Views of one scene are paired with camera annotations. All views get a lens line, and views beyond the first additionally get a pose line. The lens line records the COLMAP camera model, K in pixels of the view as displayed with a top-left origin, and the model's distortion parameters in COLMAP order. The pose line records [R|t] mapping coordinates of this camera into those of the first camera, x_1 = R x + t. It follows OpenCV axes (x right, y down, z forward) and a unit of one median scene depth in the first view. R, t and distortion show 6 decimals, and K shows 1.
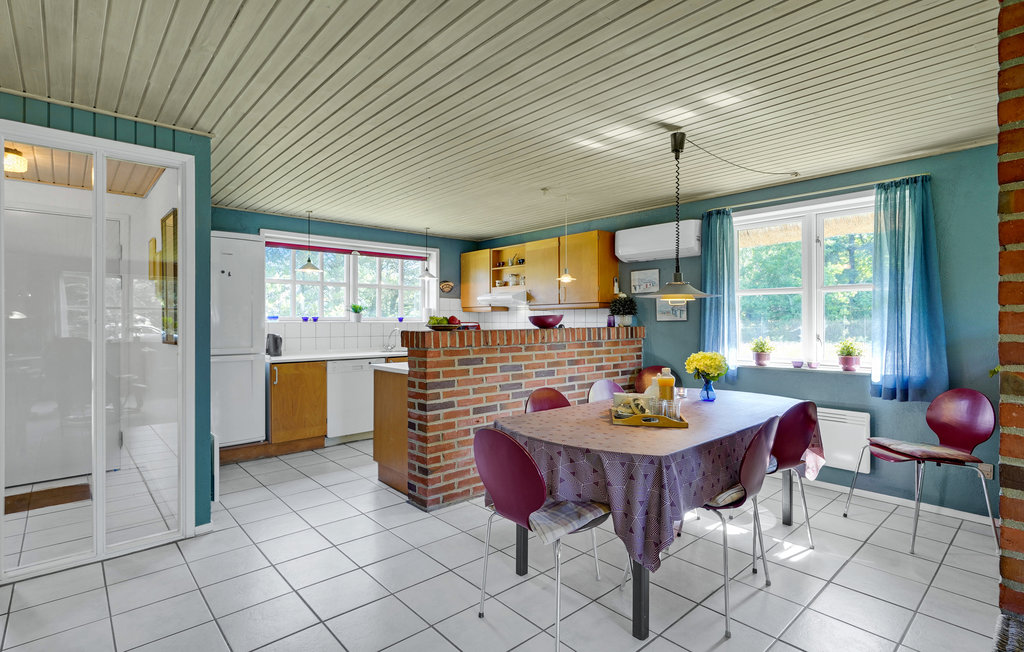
lens RADIAL K [[499.3, 0, 512.8], [0, 499.3, 324.5], [0, 0, 1]] dist [-0.002948, -0.000106]
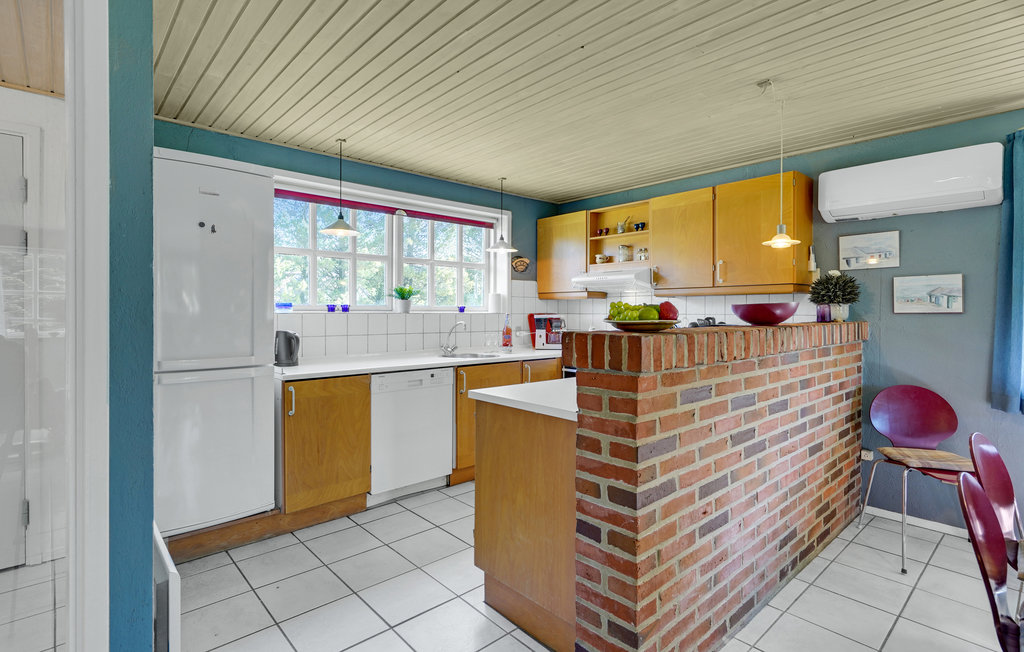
lens RADIAL K [[499.3, 0, 511.4], [0, 499.3, 319.7], [0, 0, 1]] dist [-0.002948, -0.000106]
pose [[0.999986, 0.004476, 0.002947, -0.196984], [-0.004502, 0.999949, 0.009058, -0.002527], [-0.002907, -0.009071, 0.999955, 0.369698]]
